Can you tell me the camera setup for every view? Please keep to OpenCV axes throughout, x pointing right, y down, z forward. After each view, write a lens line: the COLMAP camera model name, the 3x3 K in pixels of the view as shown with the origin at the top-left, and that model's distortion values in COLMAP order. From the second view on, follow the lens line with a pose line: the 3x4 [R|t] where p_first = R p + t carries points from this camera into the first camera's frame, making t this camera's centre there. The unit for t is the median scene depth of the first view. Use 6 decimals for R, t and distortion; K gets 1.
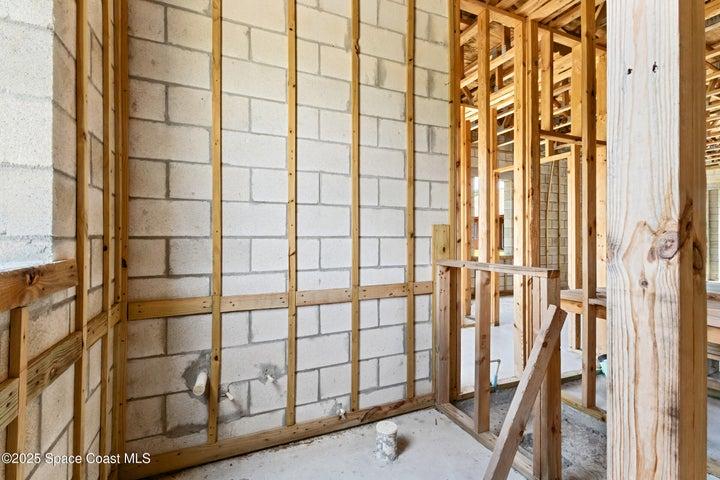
lens RADIAL K [[342.9, 0, 364.2], [0, 342.9, 237.6], [0, 0, 1]] dist [0.031979, 0.000029]
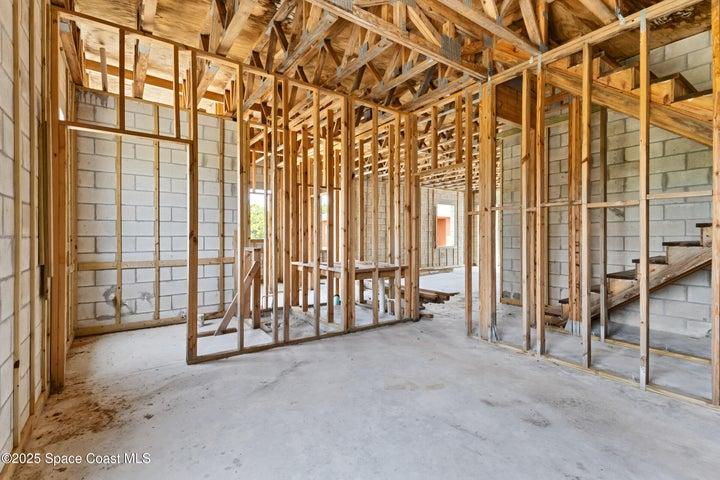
lens RADIAL K [[338.9, 0, 352.5], [0, 338.9, 239.9], [0, 0, 1]] dist [0.031872, 0.000359]
pose [[0.981770, -0.000704, 0.190073, 0.639236], [-0.001048, 0.999958, 0.009121, 0.000586], [-0.190071, -0.009154, 0.981728, -1.487307]]
